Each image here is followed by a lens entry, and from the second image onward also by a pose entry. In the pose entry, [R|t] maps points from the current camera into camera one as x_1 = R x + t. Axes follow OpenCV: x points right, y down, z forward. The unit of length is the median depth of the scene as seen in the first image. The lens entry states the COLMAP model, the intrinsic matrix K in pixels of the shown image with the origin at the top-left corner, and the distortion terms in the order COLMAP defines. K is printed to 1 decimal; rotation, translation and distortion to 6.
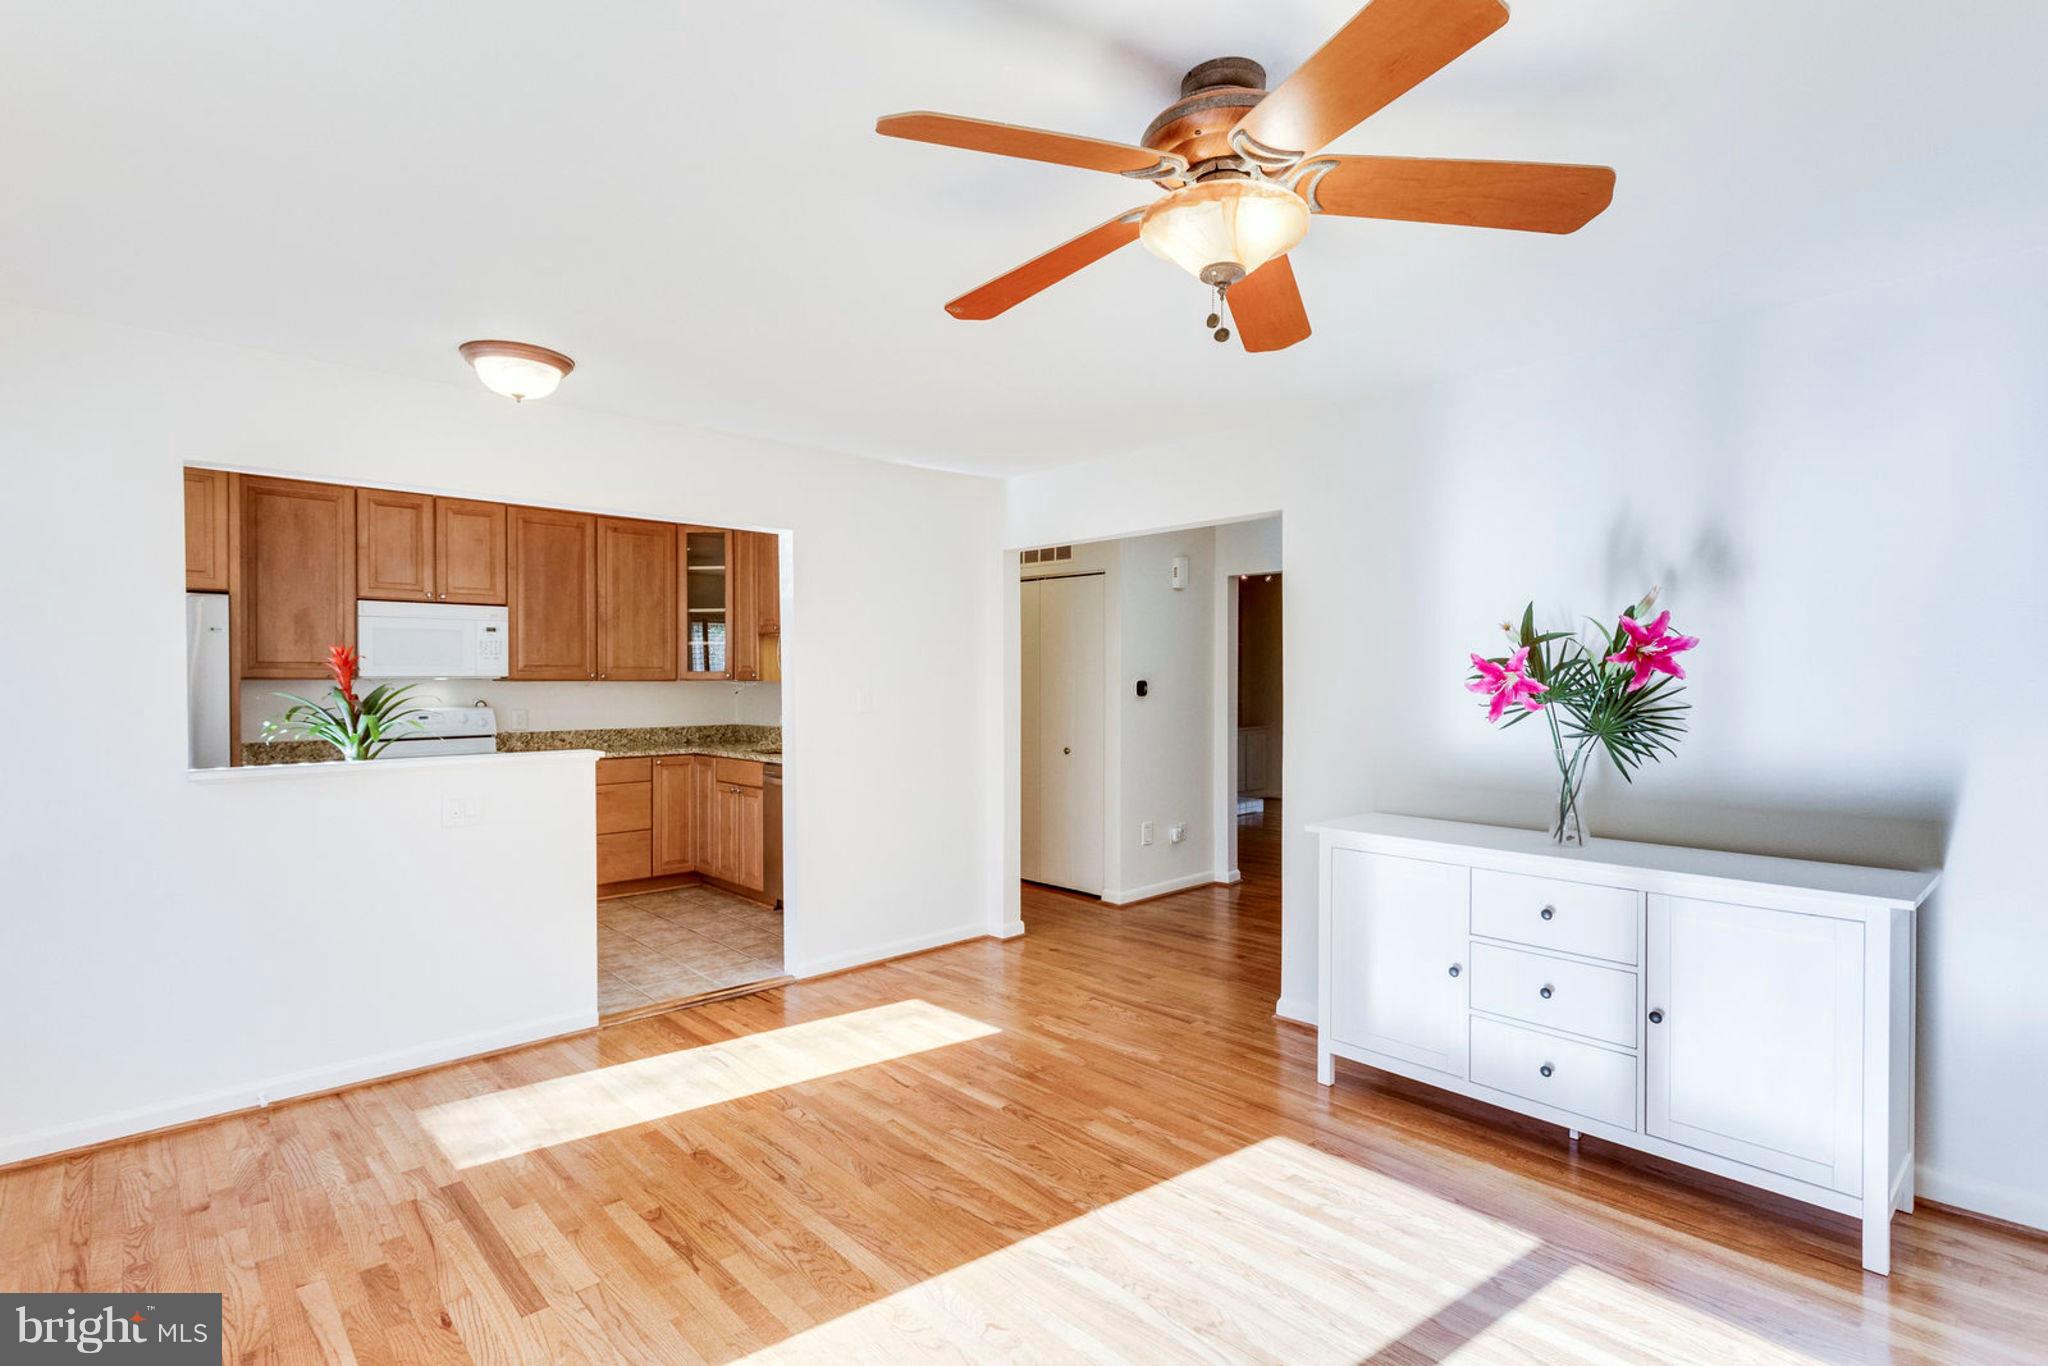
lens RADIAL K [[987.6, 0, 1015.6], [0, 987.6, 680.0], [0, 0, 1]] dist [-0.003102, -0.001303]
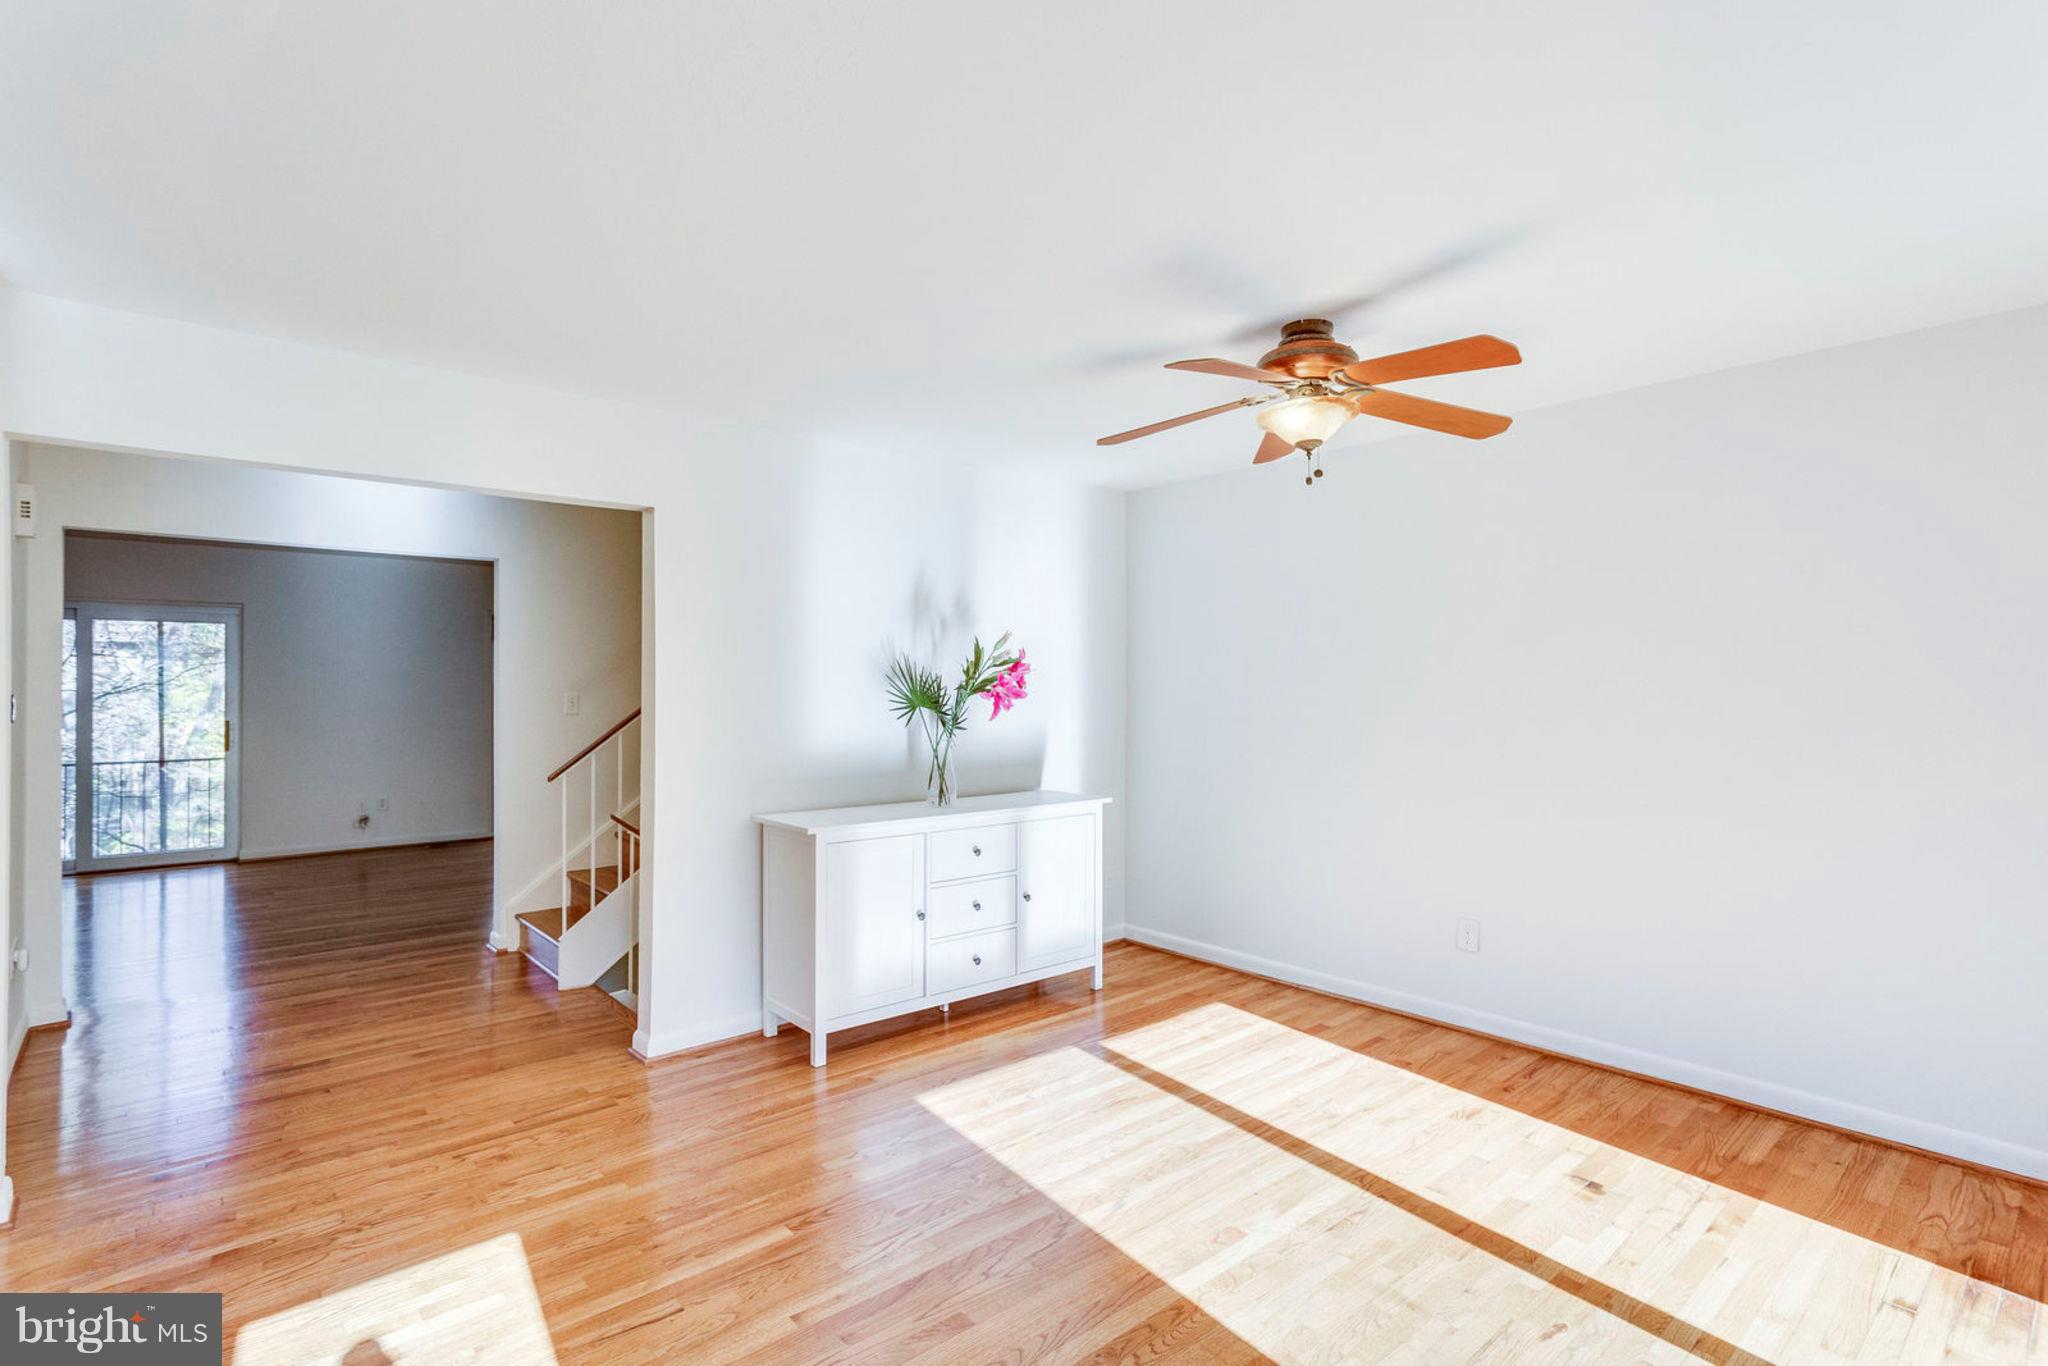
lens RADIAL K [[987.6, 0, 1022.1], [0, 987.6, 686.4], [0, 0, 1]] dist [-0.003102, -0.001303]
pose [[0.031476, -0.002278, 0.999502, -0.765242], [0.003309, 0.999992, 0.002175, -0.006828], [-0.999499, 0.003239, 0.031483, 0.751984]]
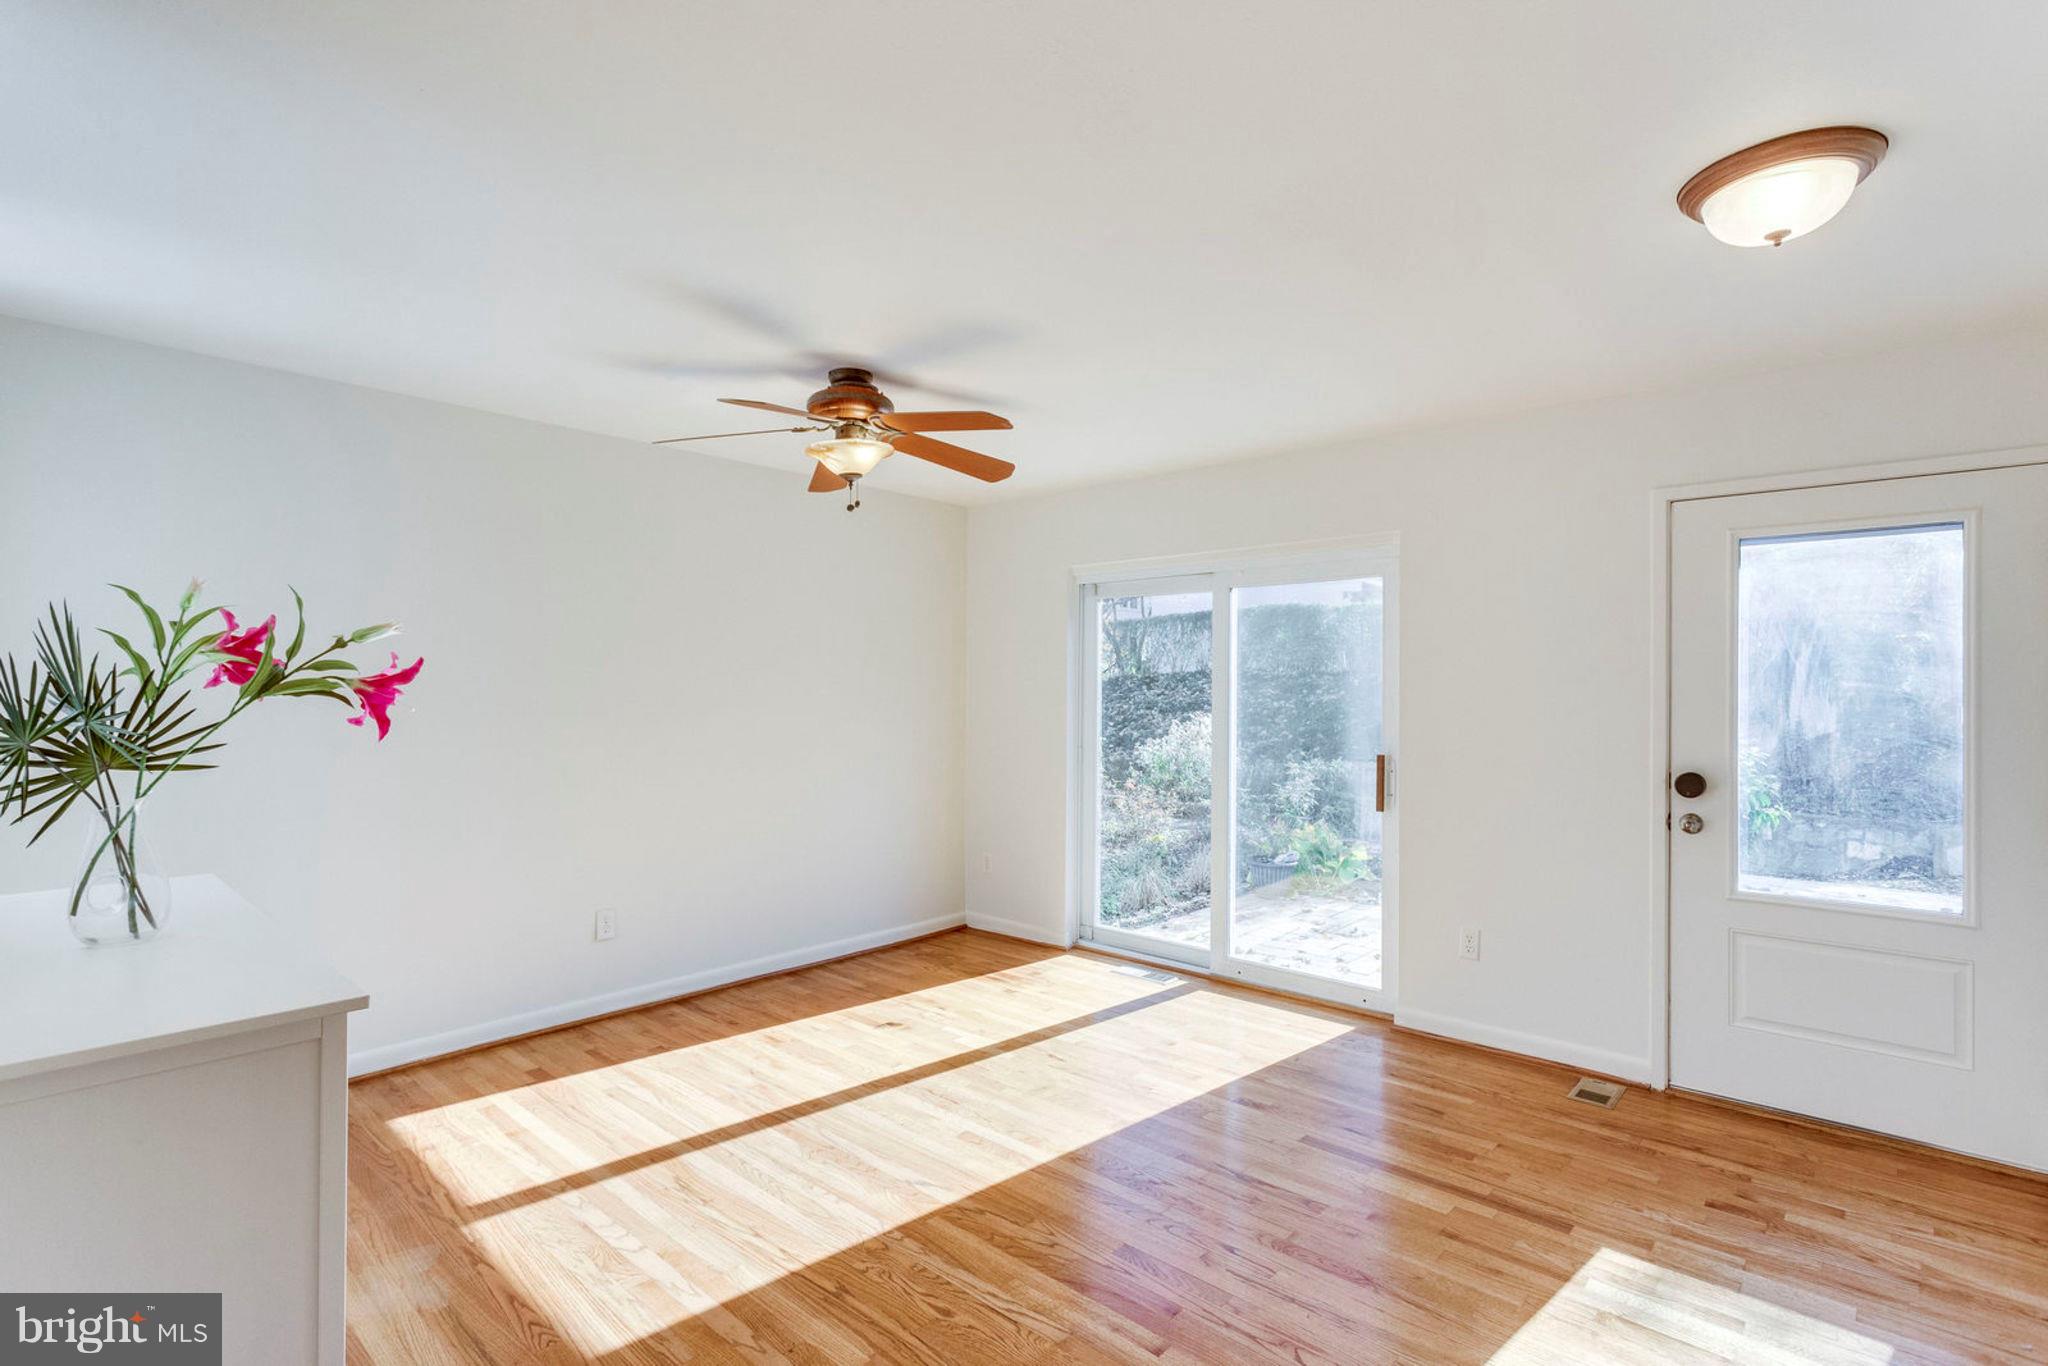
lens RADIAL K [[987.6, 0, 1025.0], [0, 987.6, 678.0], [0, 0, 1]] dist [-0.003102, -0.001303]
pose [[-0.996210, 0.000228, -0.086982, 0.020100], [0.000627, 0.999989, -0.004561, -0.006791], [0.086980, -0.004598, -0.996199, 1.535371]]
